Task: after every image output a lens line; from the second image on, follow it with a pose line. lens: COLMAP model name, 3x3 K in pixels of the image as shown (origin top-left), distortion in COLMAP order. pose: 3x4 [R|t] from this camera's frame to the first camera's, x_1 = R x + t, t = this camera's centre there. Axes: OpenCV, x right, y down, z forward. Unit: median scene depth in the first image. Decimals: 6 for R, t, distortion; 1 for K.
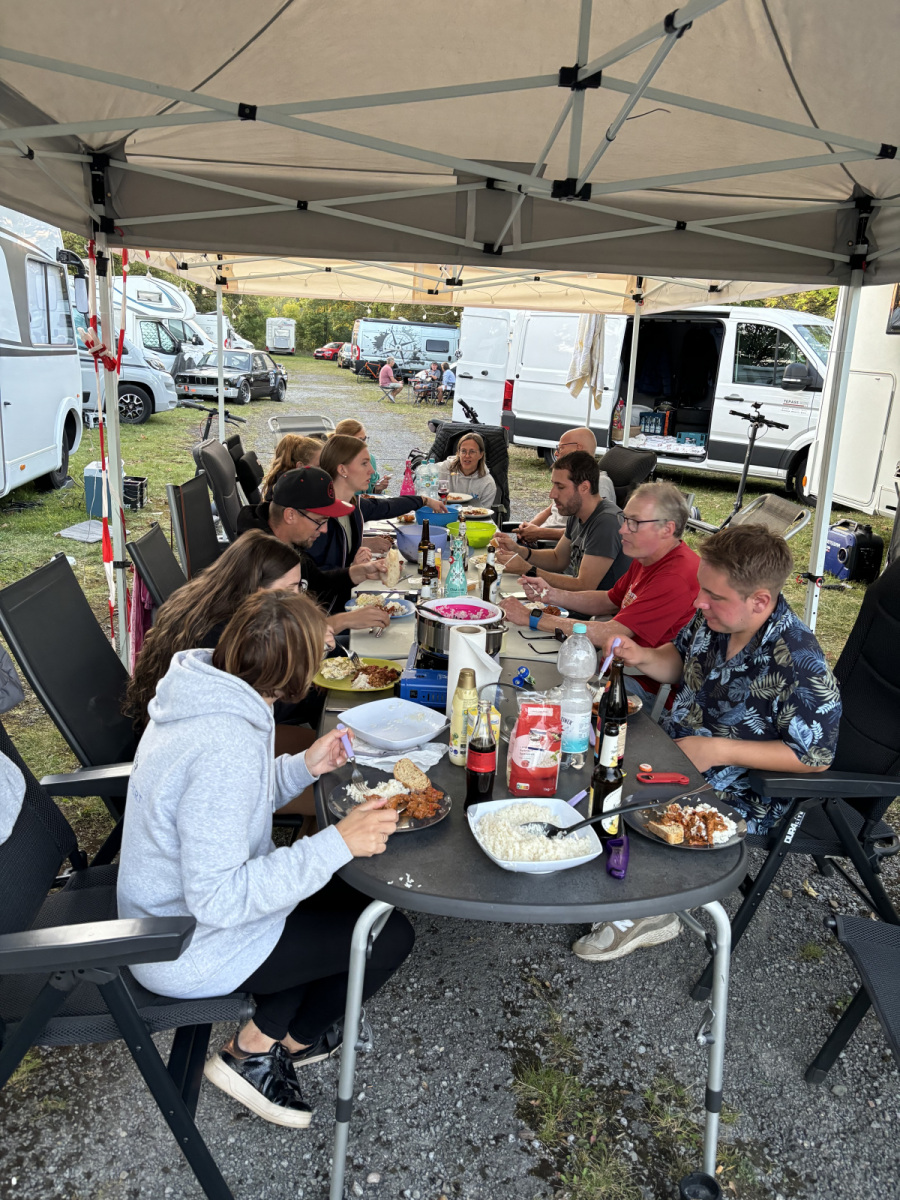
lens RADIAL K [[897.9, 0, 448.9], [0, 897.9, 593.9], [0, 0, 1]] dist [0.036013, -0.013406]
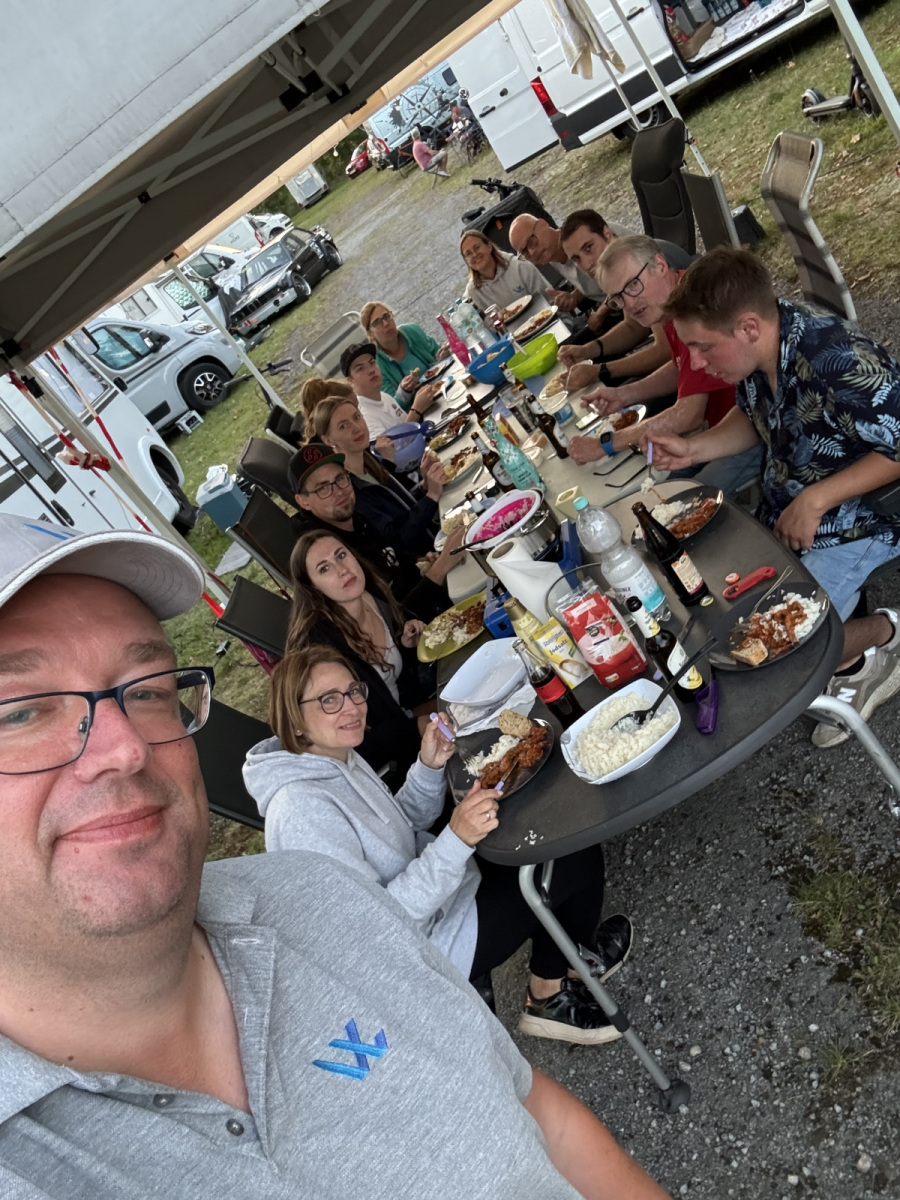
lens RADIAL K [[1055.6, 0, 452.7], [0, 1055.6, 603.4], [0, 0, 1]] dist [0.074547, -0.018104]
pose [[0.798176, -0.528121, -0.289834, 0.265027], [0.575365, 0.810871, 0.106974, -0.061798], [0.178523, -0.252144, 0.951080, -0.086749]]
